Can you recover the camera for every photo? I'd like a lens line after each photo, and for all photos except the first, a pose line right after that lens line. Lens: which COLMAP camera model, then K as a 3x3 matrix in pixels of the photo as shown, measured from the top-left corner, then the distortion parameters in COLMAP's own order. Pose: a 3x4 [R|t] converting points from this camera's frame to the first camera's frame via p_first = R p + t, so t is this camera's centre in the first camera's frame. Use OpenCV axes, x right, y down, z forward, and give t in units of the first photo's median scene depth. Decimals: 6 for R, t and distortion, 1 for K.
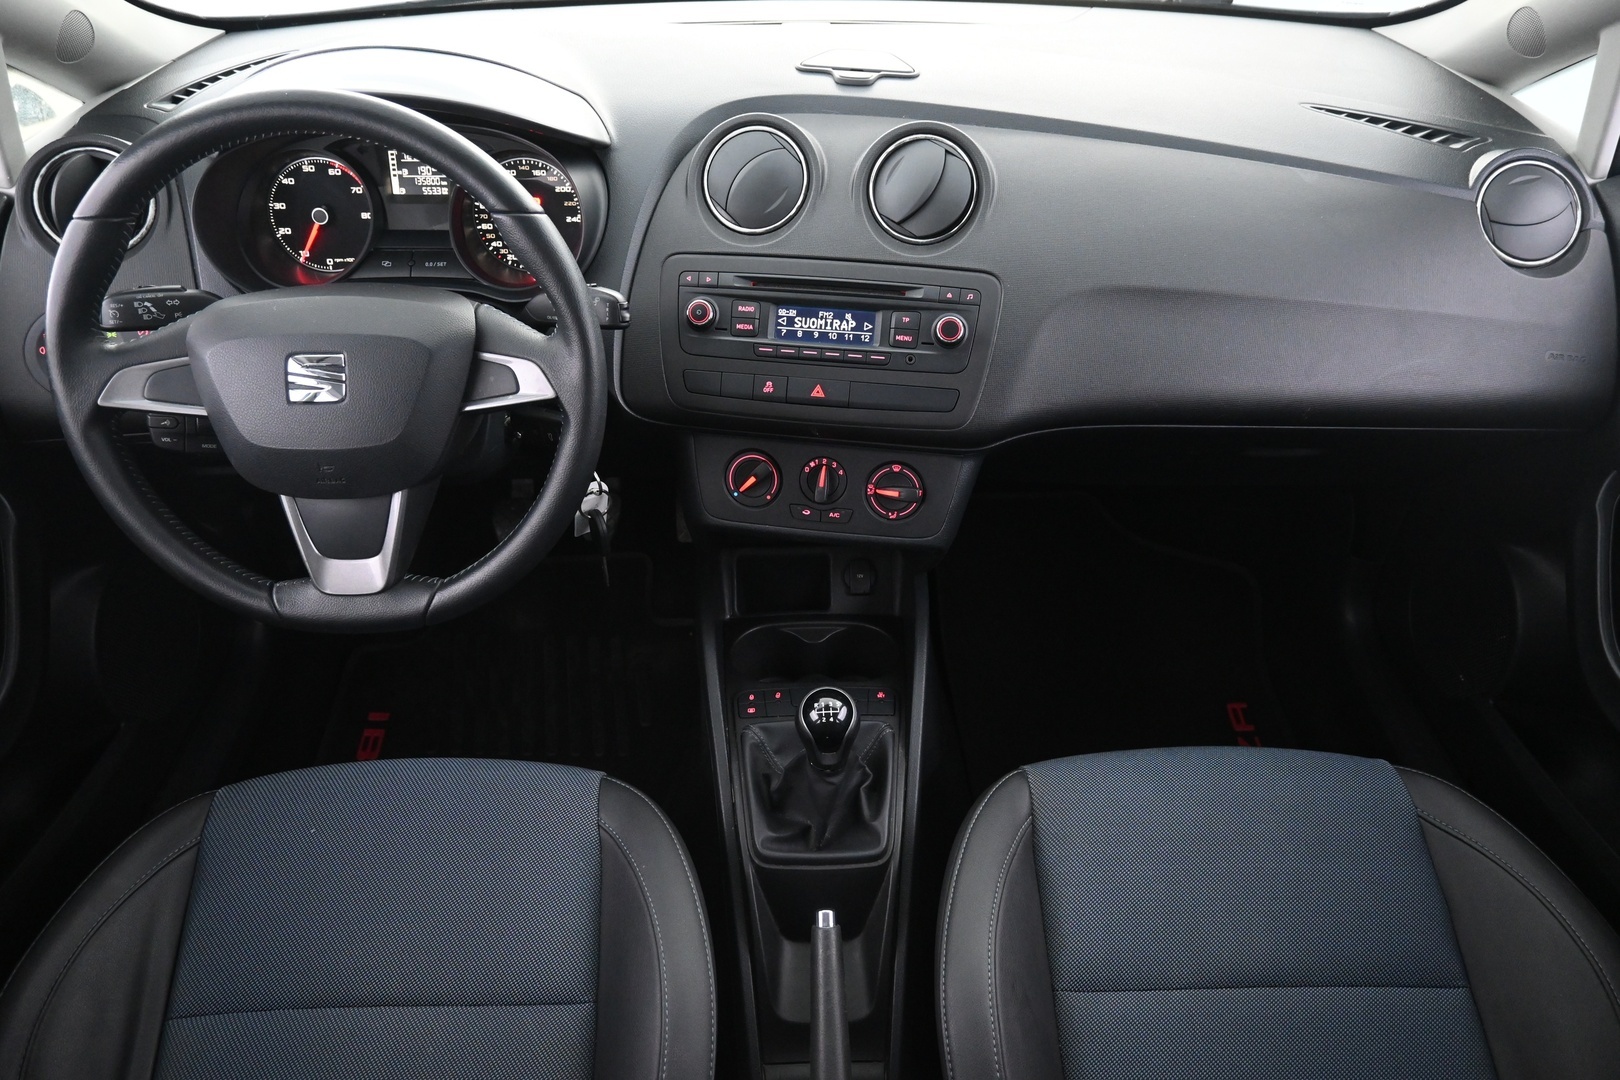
lens RADIAL K [[1109.5, 0, 815.6], [0, 1109.5, 540.4], [0, 0, 1]] dist [-0.002144, -0.000357]
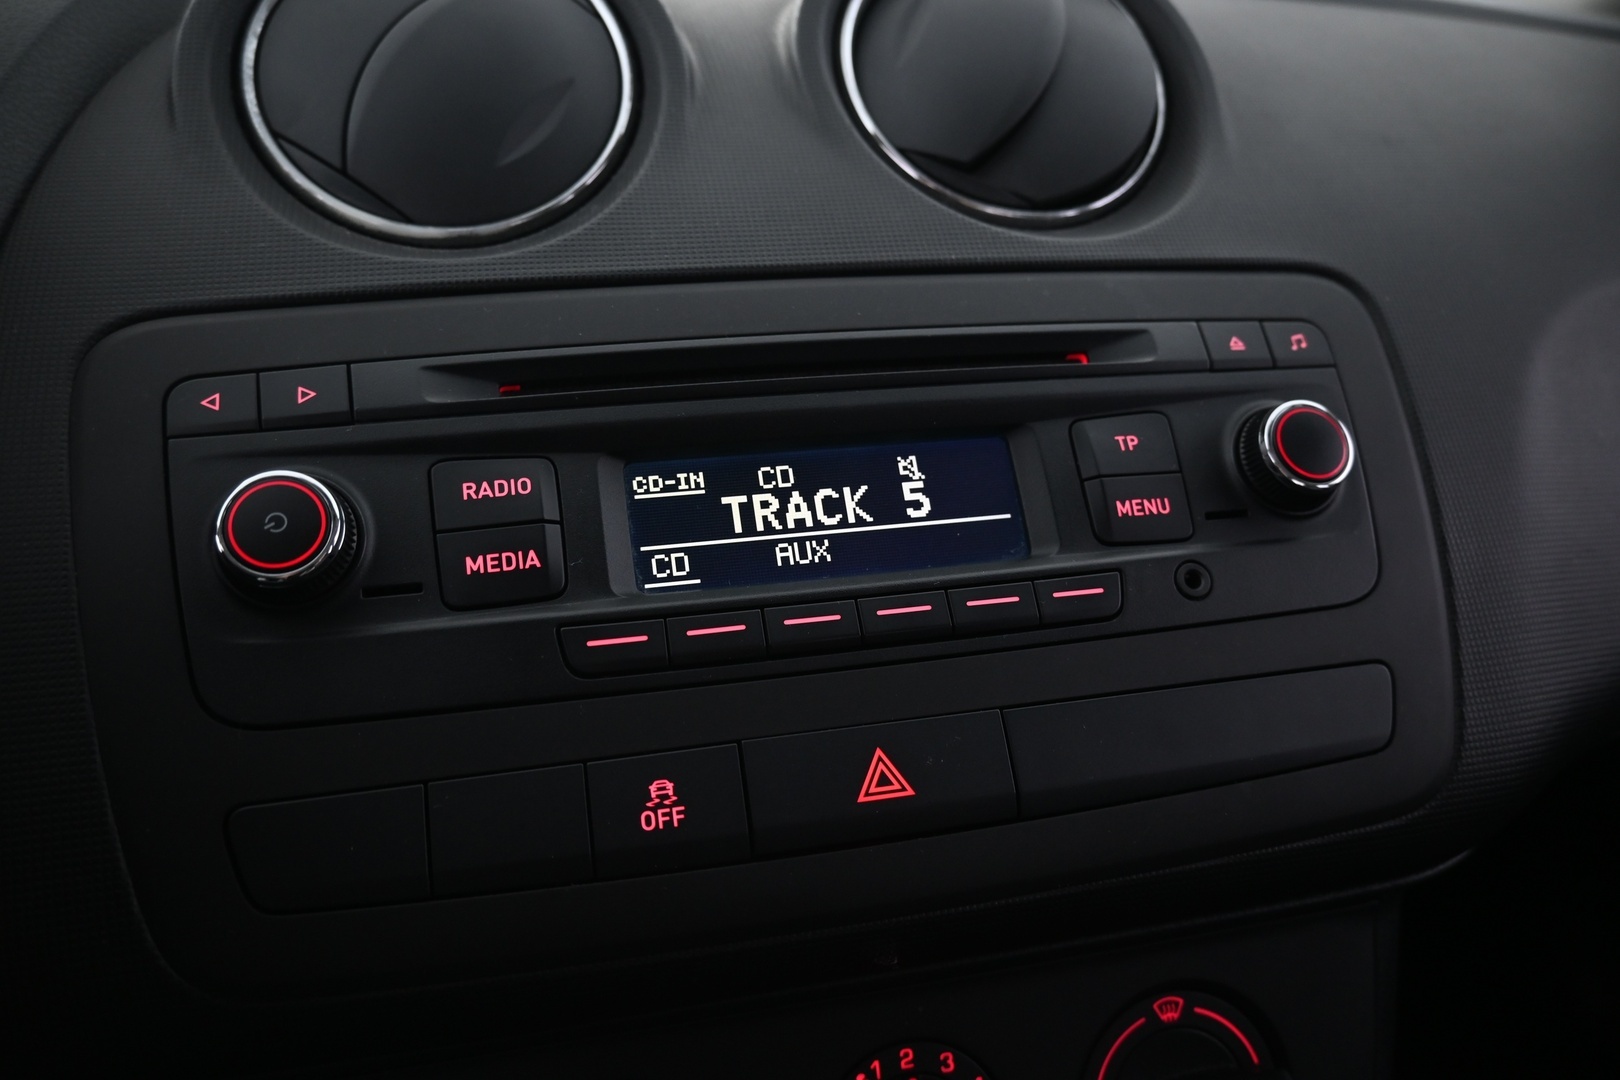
lens RADIAL K [[1156.2, 0, 807.6], [0, 1156.2, 545.3], [0, 0, 1]] dist [-0.012918, 0.000167]
pose [[0.927865, -0.135294, 0.347507, -0.087222], [0.236835, 0.933600, -0.268887, -0.117028], [-0.288054, 0.331793, 0.898297, 0.764835]]
